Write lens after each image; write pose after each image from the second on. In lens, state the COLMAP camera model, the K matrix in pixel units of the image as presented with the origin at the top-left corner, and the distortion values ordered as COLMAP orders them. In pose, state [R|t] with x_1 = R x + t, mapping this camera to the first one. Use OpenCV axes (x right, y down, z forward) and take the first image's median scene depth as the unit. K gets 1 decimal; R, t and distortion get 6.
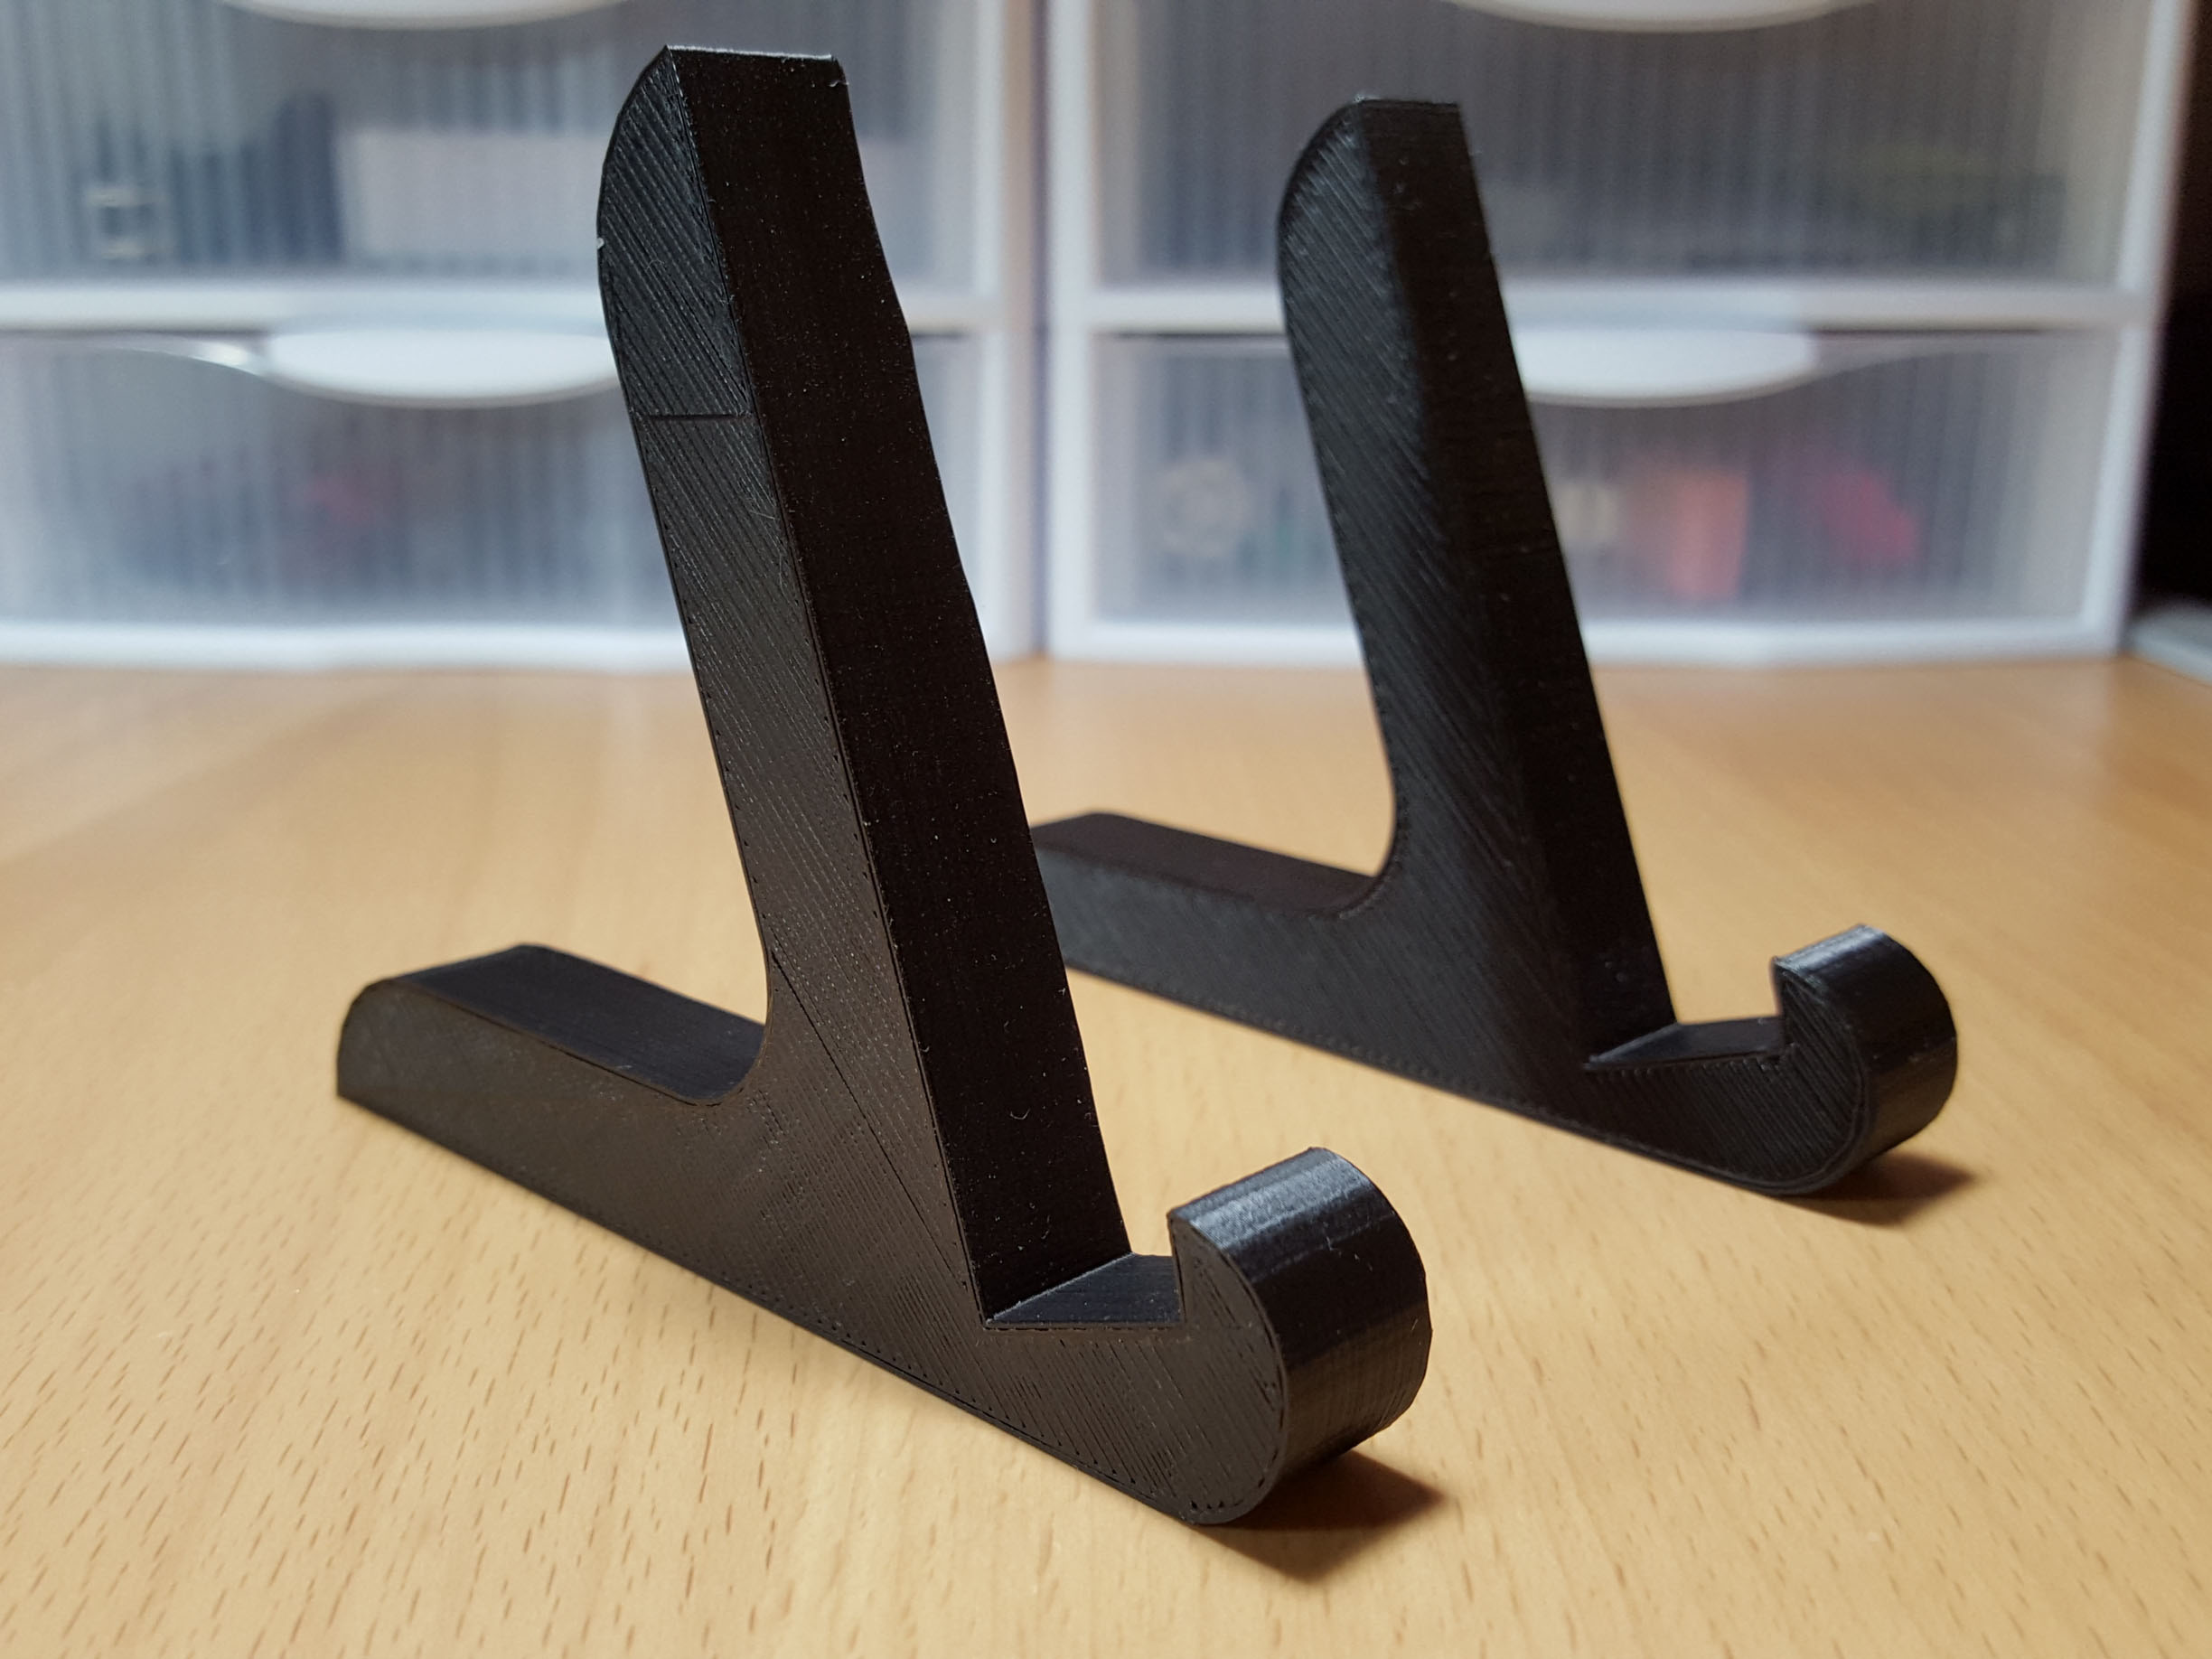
lens RADIAL K [[2147.0, 0, 1053.3], [0, 2147.0, 834.3], [0, 0, 1]] dist [0.096175, -0.261934]
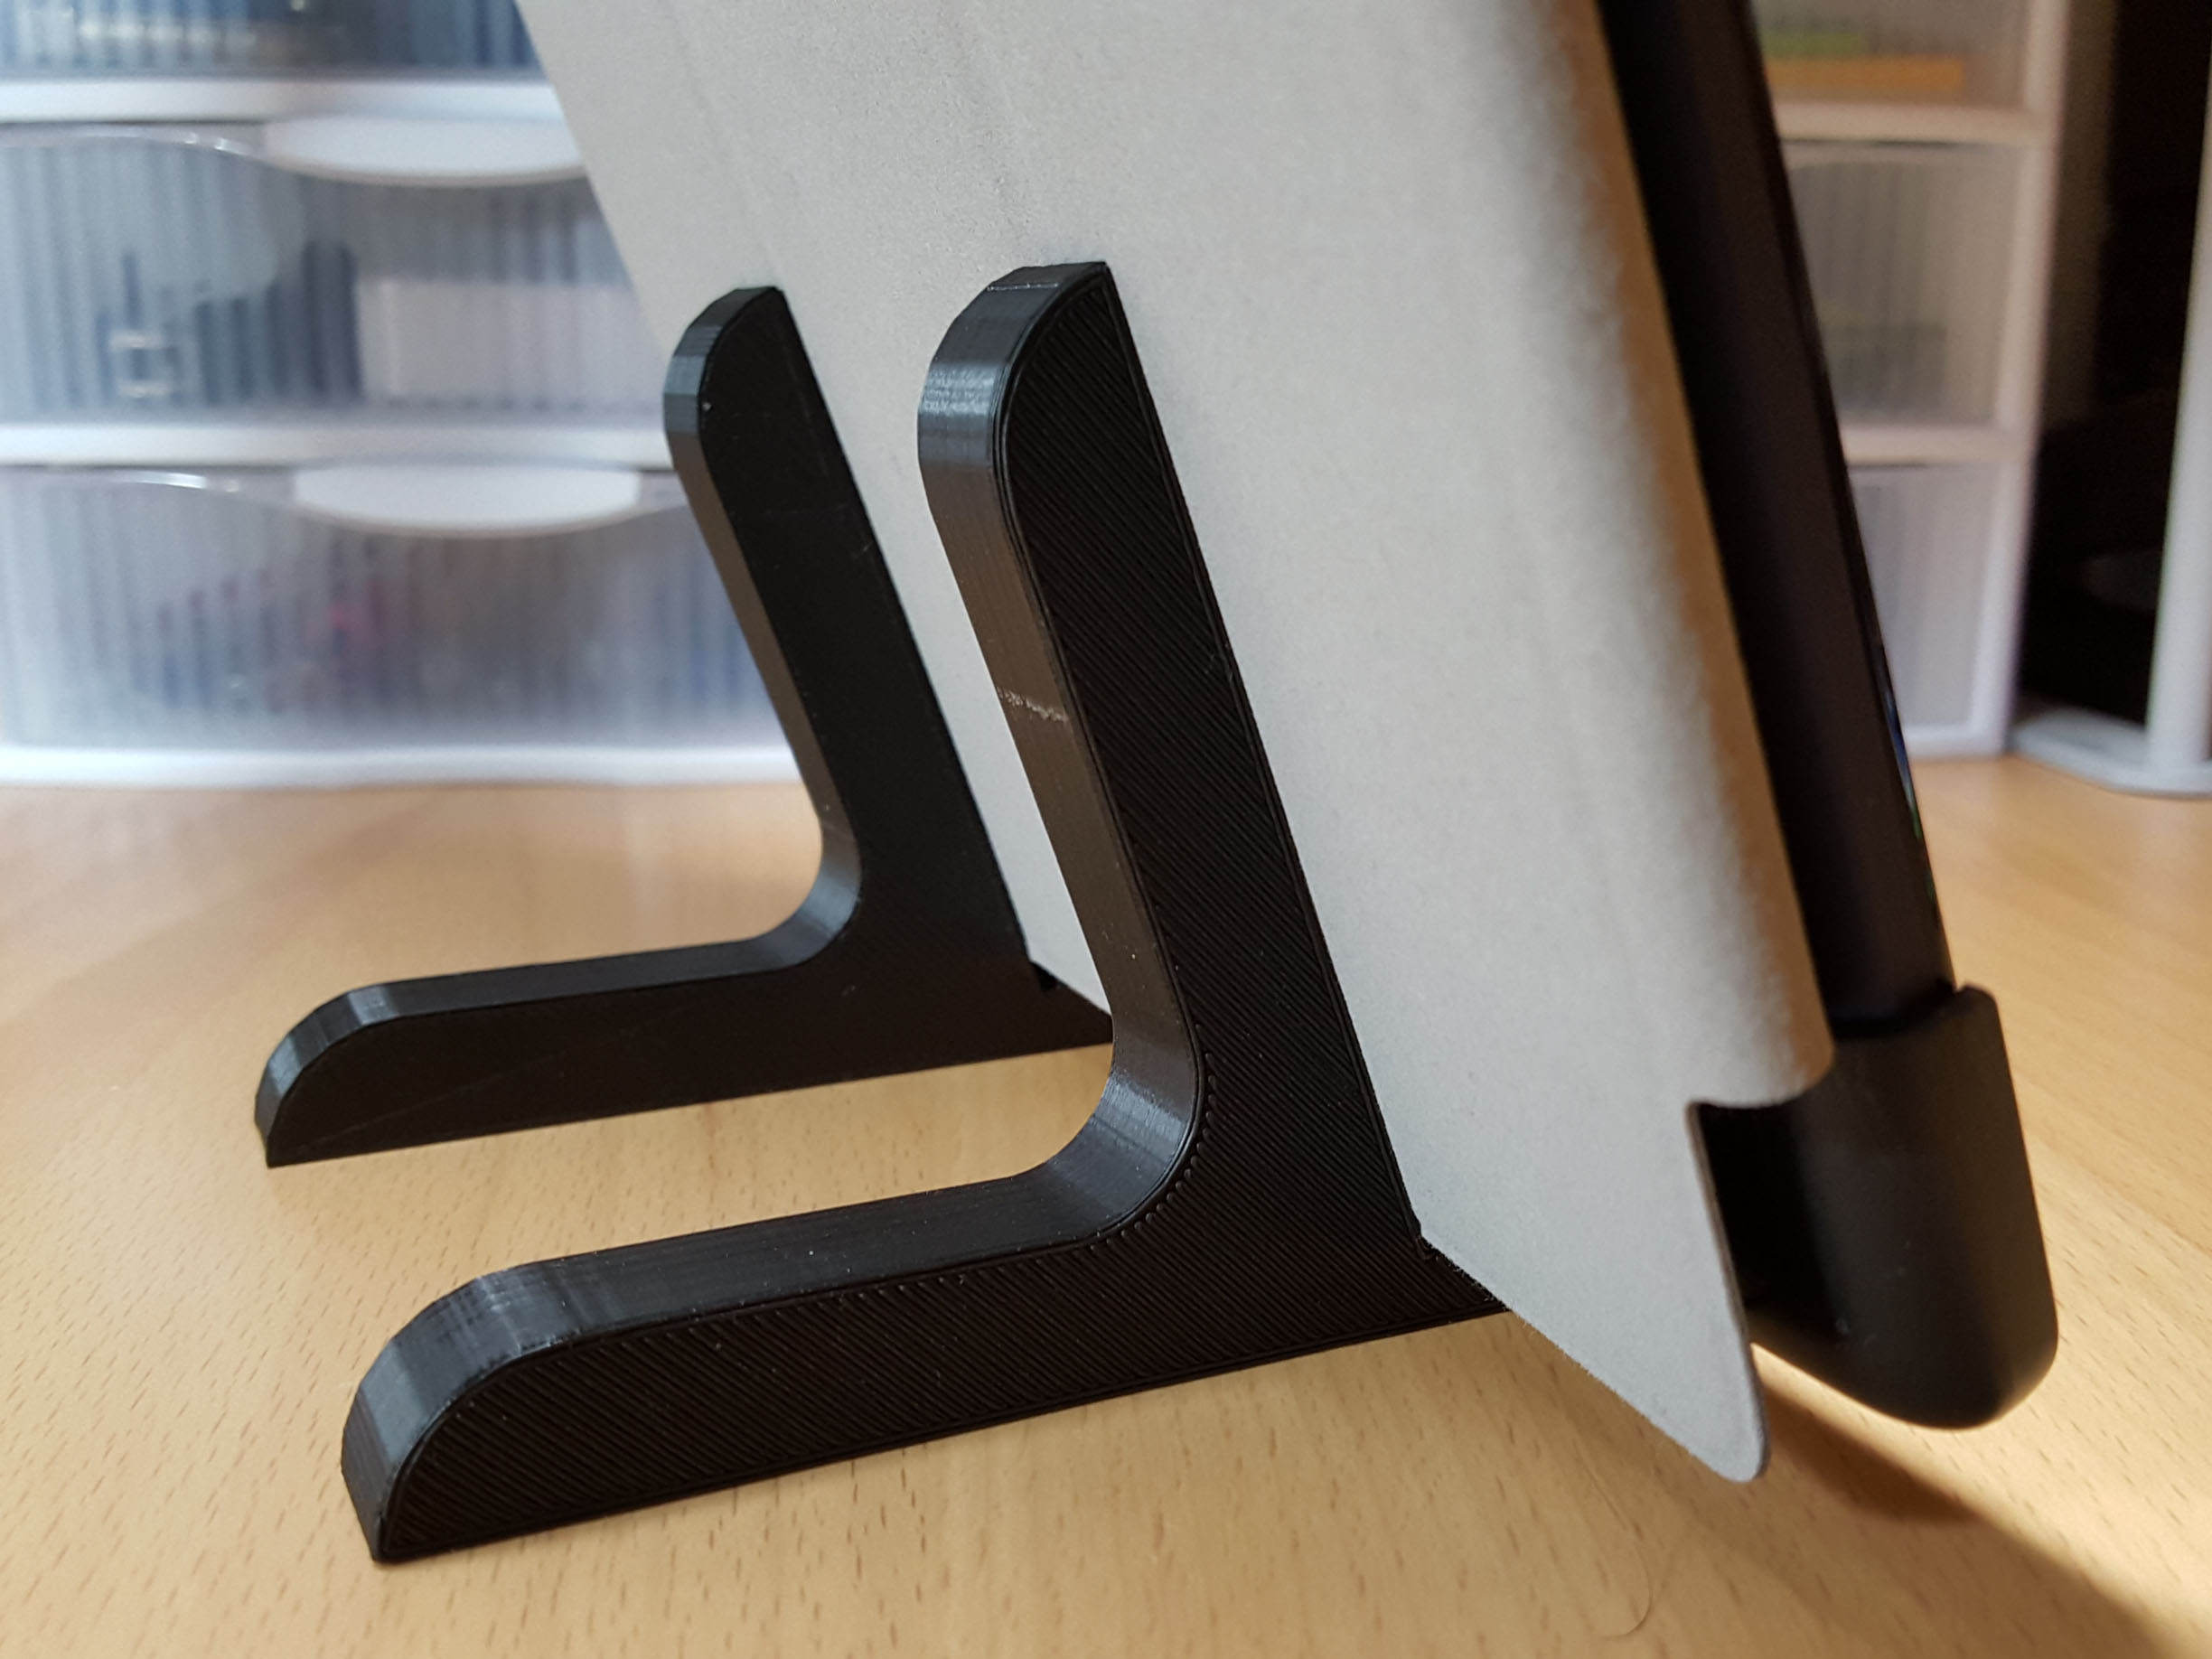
lens RADIAL K [[2091.1, 0, 1153.7], [0, 2091.1, 823.4], [0, 0, 1]] dist [0.106453, -0.252087]
pose [[0.997191, -0.013031, 0.073760, -0.079615], [0.016981, 0.998440, -0.053182, 0.006898], [-0.072952, 0.054285, 0.995857, -0.155606]]
